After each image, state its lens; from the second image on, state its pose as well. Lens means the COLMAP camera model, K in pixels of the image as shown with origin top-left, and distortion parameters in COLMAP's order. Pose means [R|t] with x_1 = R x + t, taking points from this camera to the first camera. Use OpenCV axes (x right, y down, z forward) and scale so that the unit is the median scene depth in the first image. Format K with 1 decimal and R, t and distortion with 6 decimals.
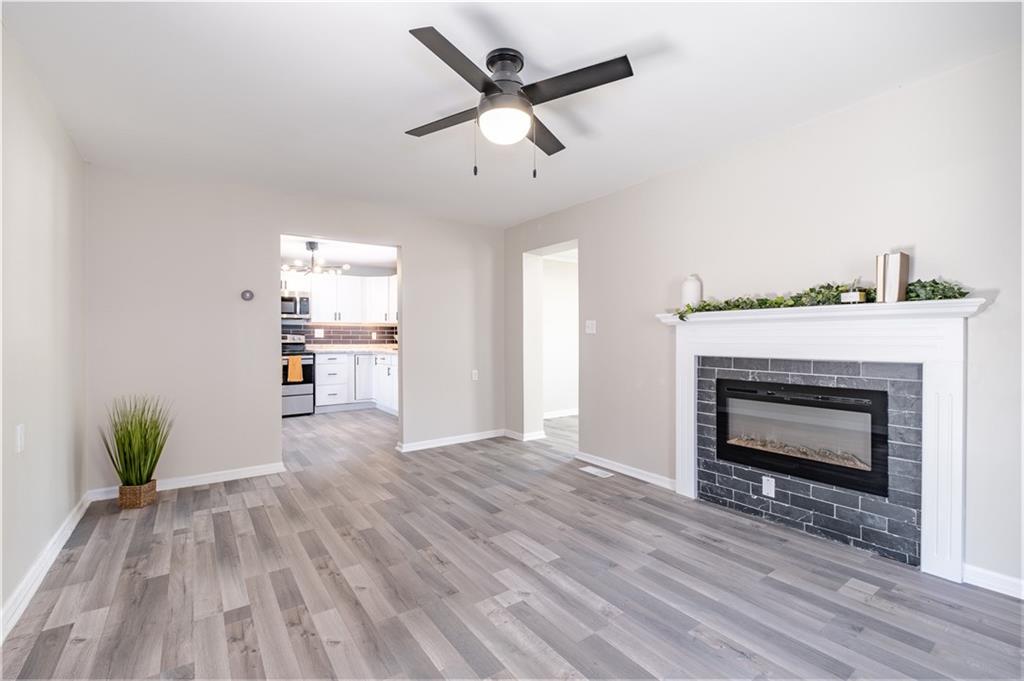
lens RADIAL K [[435.3, 0, 512.0], [0, 435.3, 340.5], [0, 0, 1]] dist [-0.021386, -0.000171]
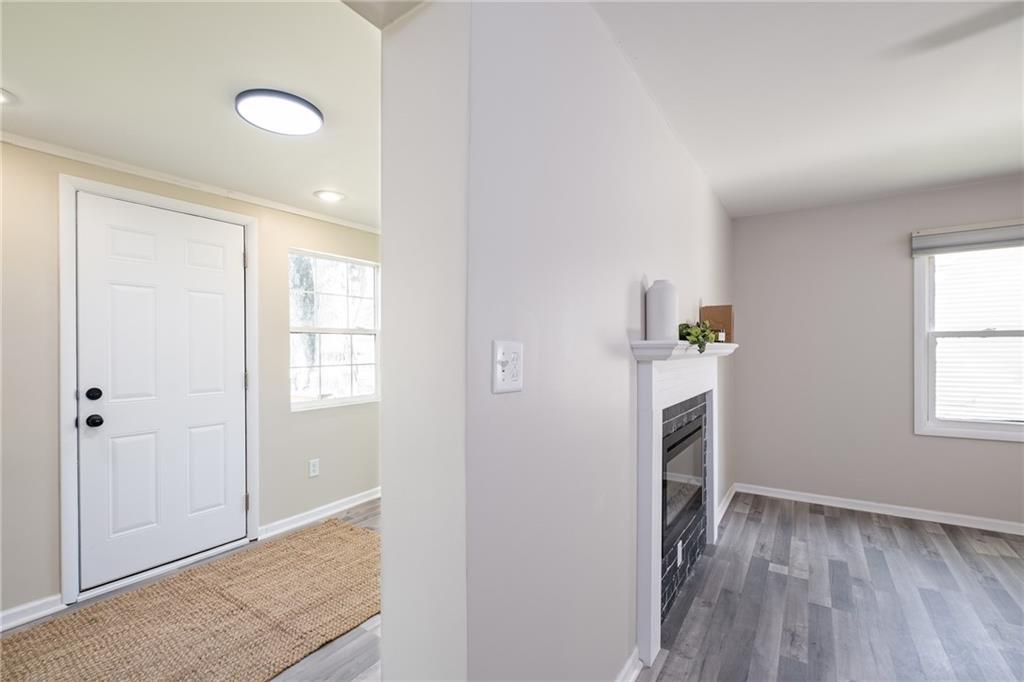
lens RADIAL K [[447.8, 0, 512.0], [0, 447.8, 341.0], [0, 0, 1]] dist [-0.018097, -0.000066]
pose [[-0.343701, 0.014180, 0.938972, -0.101155], [0.005427, 0.999899, -0.013114, -0.058721], [-0.939063, 0.000589, -0.343743, 1.483008]]
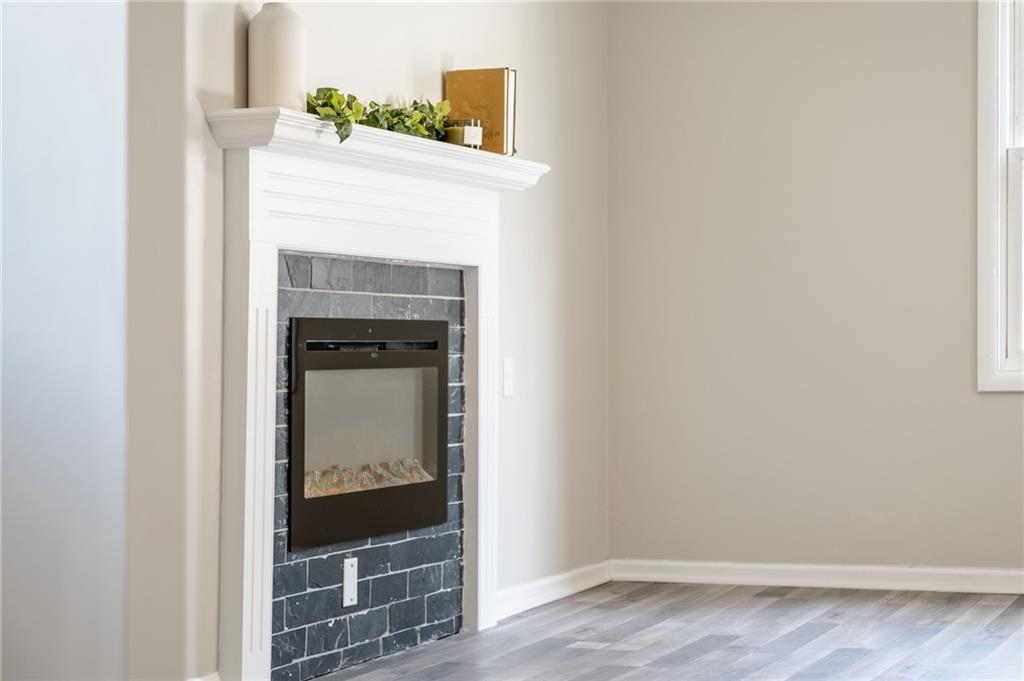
lens RADIAL K [[2181.2, 0, 512.0], [0, 2181.2, 340.5], [0, 0, 1]] dist [-0.206615, -0.042178]
pose [[-0.540061, -0.005721, 0.841607, -1.079121], [-0.000622, 0.999979, 0.006398, 0.096476], [-0.841626, 0.002932, -0.540053, 1.808448]]
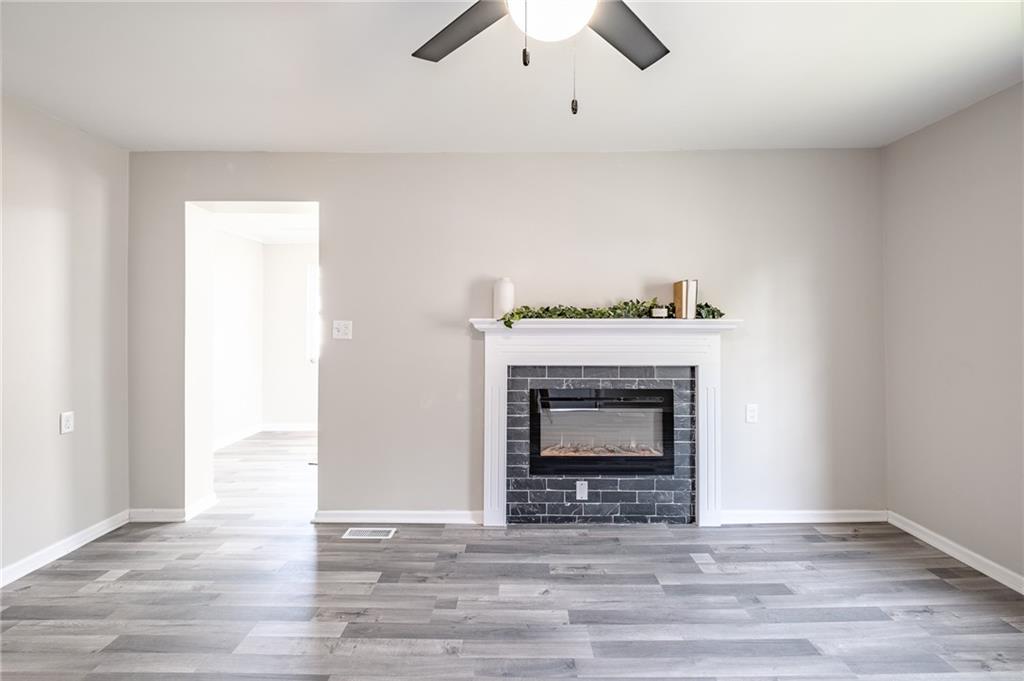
lens RADIAL K [[449.2, 0, 513.3], [0, 449.2, 318.3], [0, 0, 1]] dist [-0.003214, -0.000861]
pose [[0.582888, 0.010170, 0.812489, -0.346524], [0.003201, 0.999885, -0.014812, -0.052274], [-0.812546, 0.011235, 0.582789, 0.466735]]
